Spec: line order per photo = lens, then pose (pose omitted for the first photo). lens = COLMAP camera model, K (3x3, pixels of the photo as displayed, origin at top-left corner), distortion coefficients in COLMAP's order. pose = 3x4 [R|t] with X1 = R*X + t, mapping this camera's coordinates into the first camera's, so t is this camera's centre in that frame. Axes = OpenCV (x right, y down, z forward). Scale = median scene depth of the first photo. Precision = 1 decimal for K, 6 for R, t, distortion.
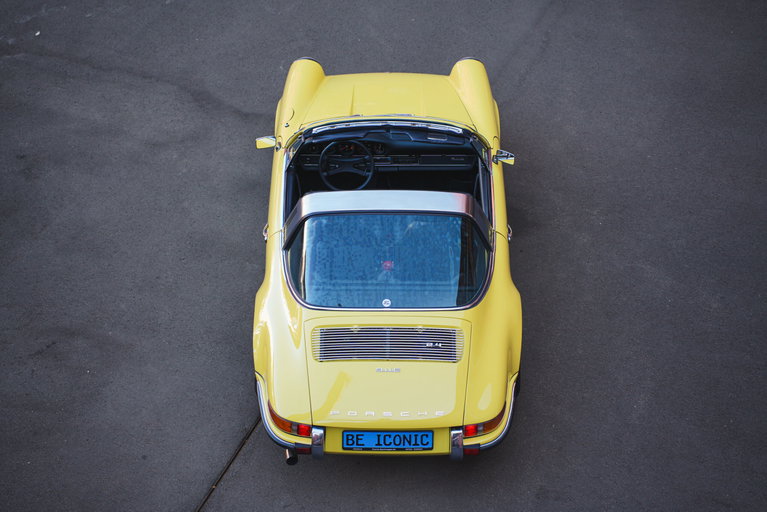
lens RADIAL K [[1543.3, 0, 383.5], [0, 1543.3, 256.0], [0, 0, 1]] dist [0.588052, 0.467332]
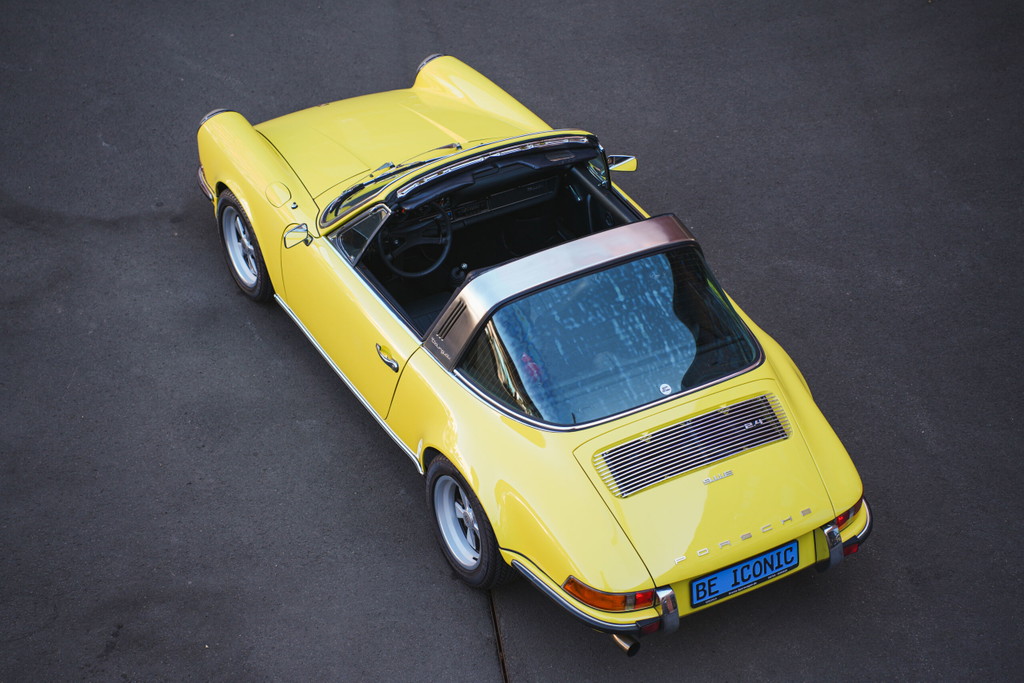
lens RADIAL K [[2060.4, 0, 512.0], [0, 2060.4, 341.5], [0, 0, 1]] dist [0.588052, 0.467332]
pose [[0.865229, -0.289395, 0.409425, -0.392679], [0.289517, 0.955081, 0.063251, -0.062550], [-0.409338, 0.063809, 0.910149, 0.164919]]
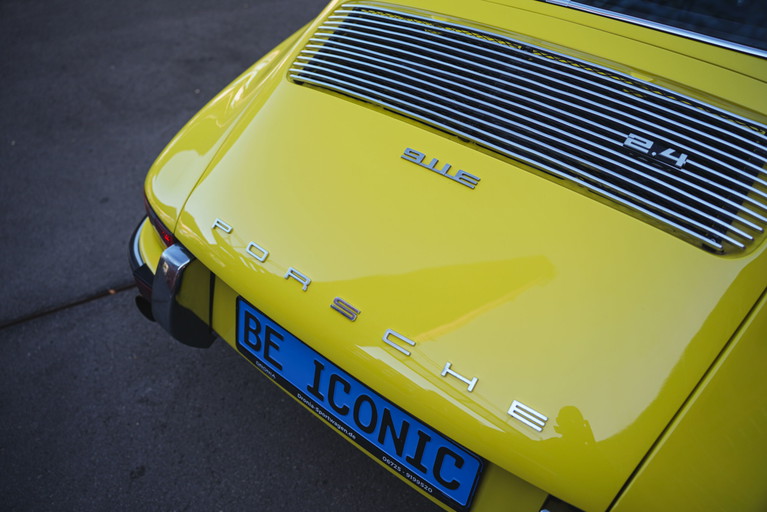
lens RADIAL K [[616.1, 0, 383.5], [0, 616.1, 256.0], [0, 0, 1]] dist [-0.097575, 0.075656]
pose [[0.767004, 0.412027, -0.491872, 0.047526], [-0.395929, 0.907157, 0.142504, 0.067811], [0.504921, 0.085445, 0.858926, 0.807111]]
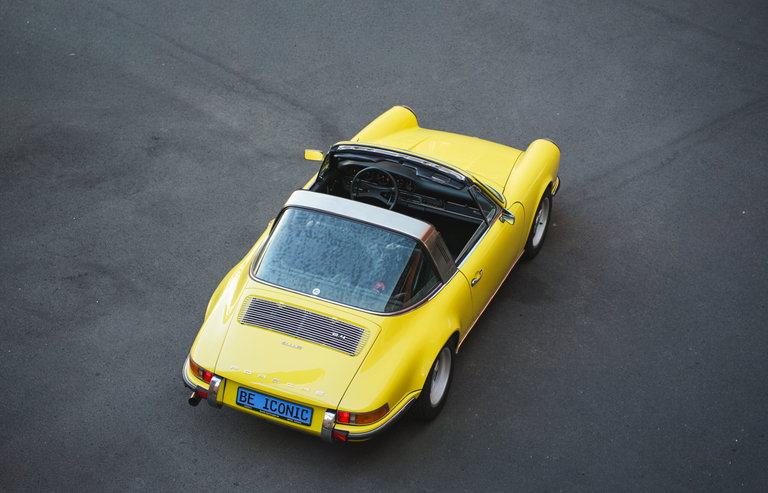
lens RADIAL K [[1655.2, 0, 370.9], [0, 1655.2, 245.2], [0, 0, 1]] dist [0.648278, -0.003193]
pose [[0.922257, 0.244404, -0.299514, 0.352161], [-0.277831, 0.957780, -0.073939, 0.068841], [0.268797, 0.151405, 0.951223, -0.117094]]
